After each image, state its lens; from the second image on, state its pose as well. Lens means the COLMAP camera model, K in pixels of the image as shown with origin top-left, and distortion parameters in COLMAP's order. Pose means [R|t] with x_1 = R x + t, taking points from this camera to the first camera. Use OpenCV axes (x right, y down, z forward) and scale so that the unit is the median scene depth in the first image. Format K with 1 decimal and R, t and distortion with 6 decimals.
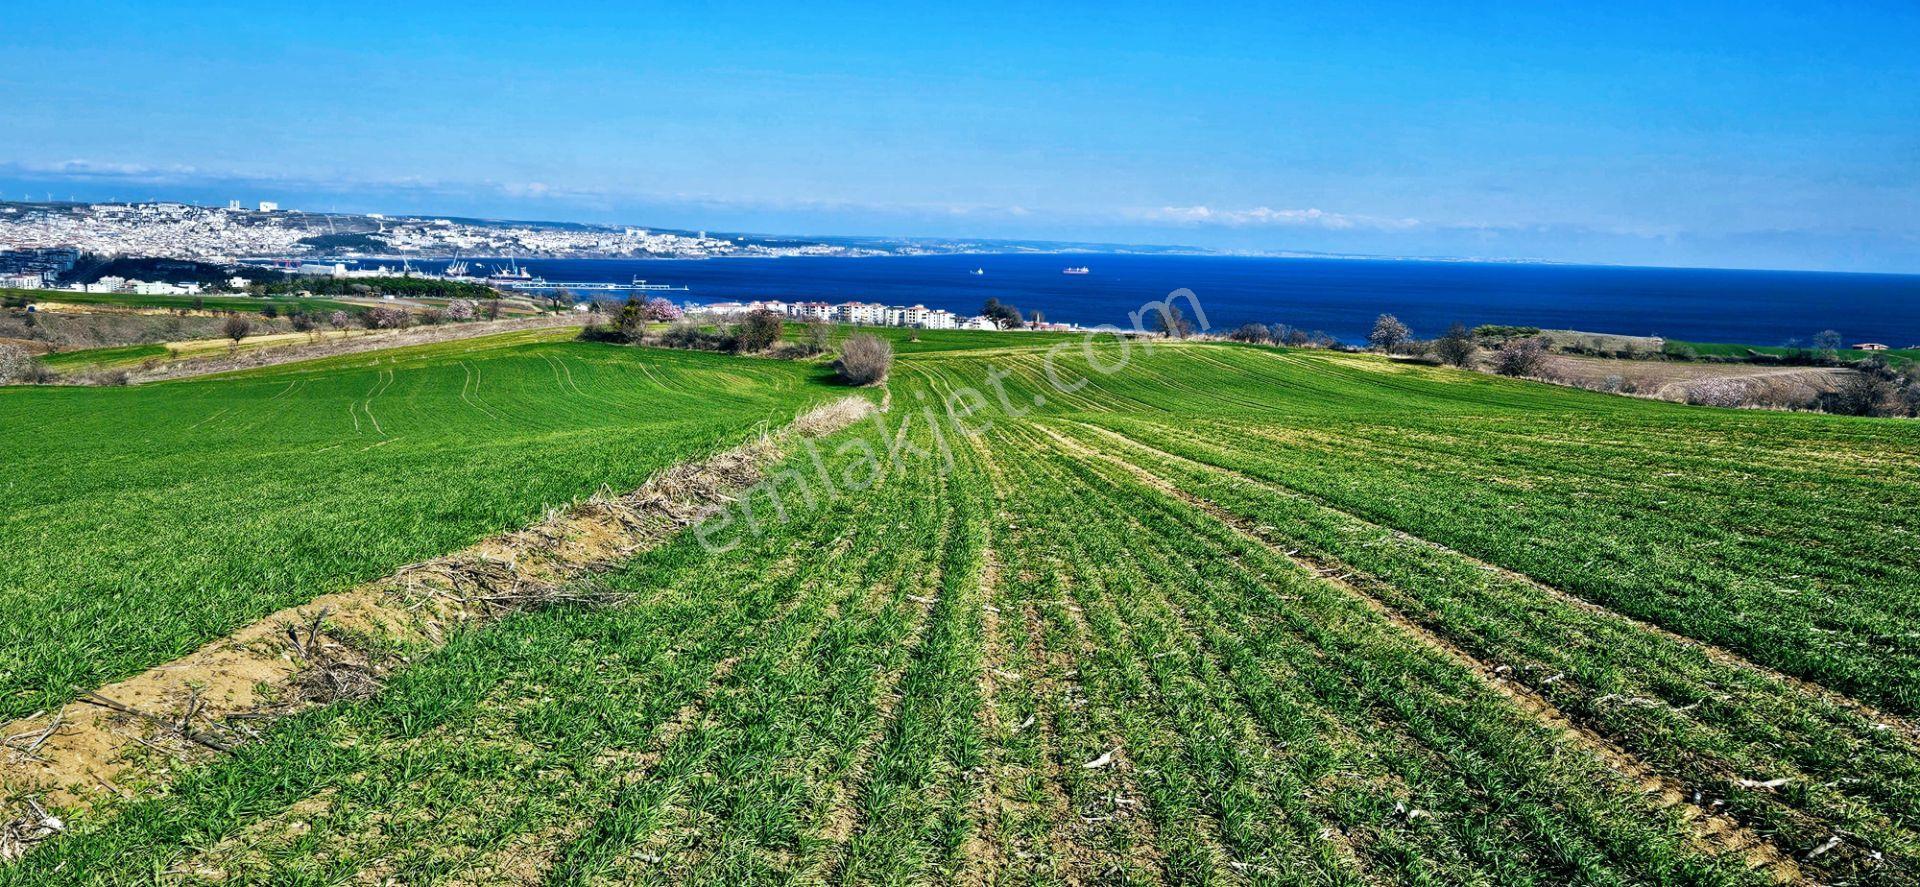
lens RADIAL K [[2044.4, 0, 960.5], [0, 2044.4, 408.5], [0, 0, 1]] dist [0.115961, -0.146313]
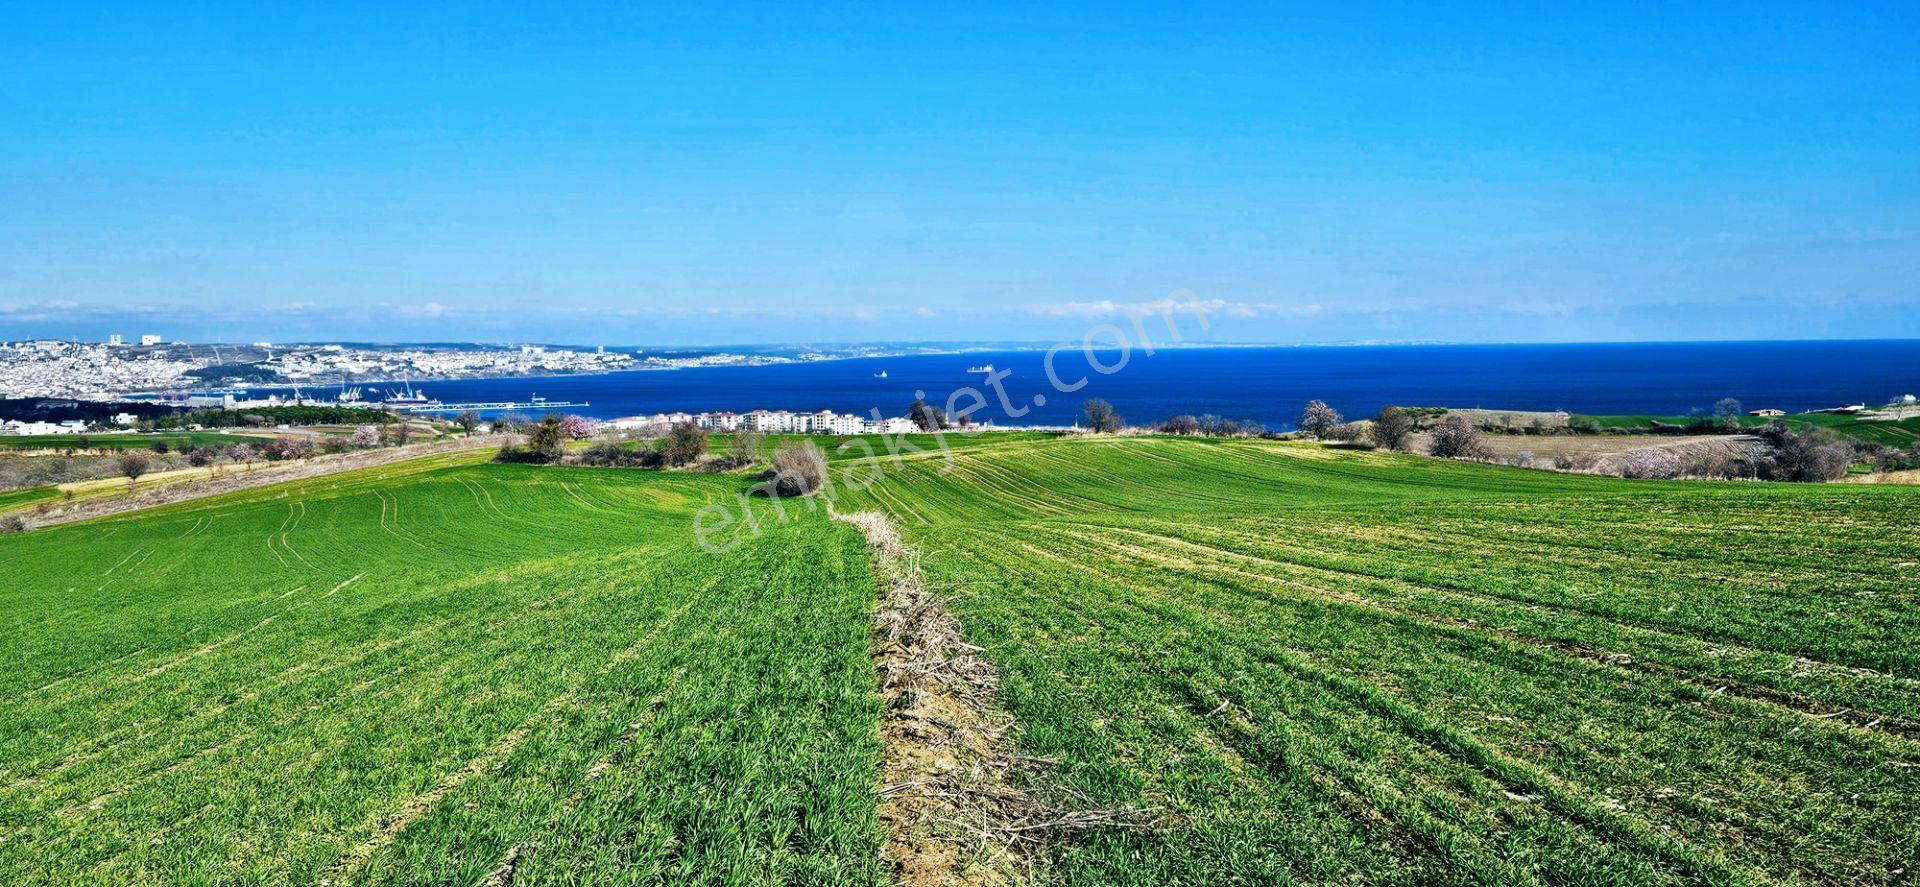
lens RADIAL K [[1831.0, 0, 850.8], [0, 1831.0, 441.0], [0, 0, 1]] dist [0.078476, -0.106859]
pose [[0.997801, -0.043821, 0.049733, -0.052845], [0.045551, 0.998376, -0.034202, -0.005589], [-0.048154, 0.036392, 0.998177, 0.122213]]
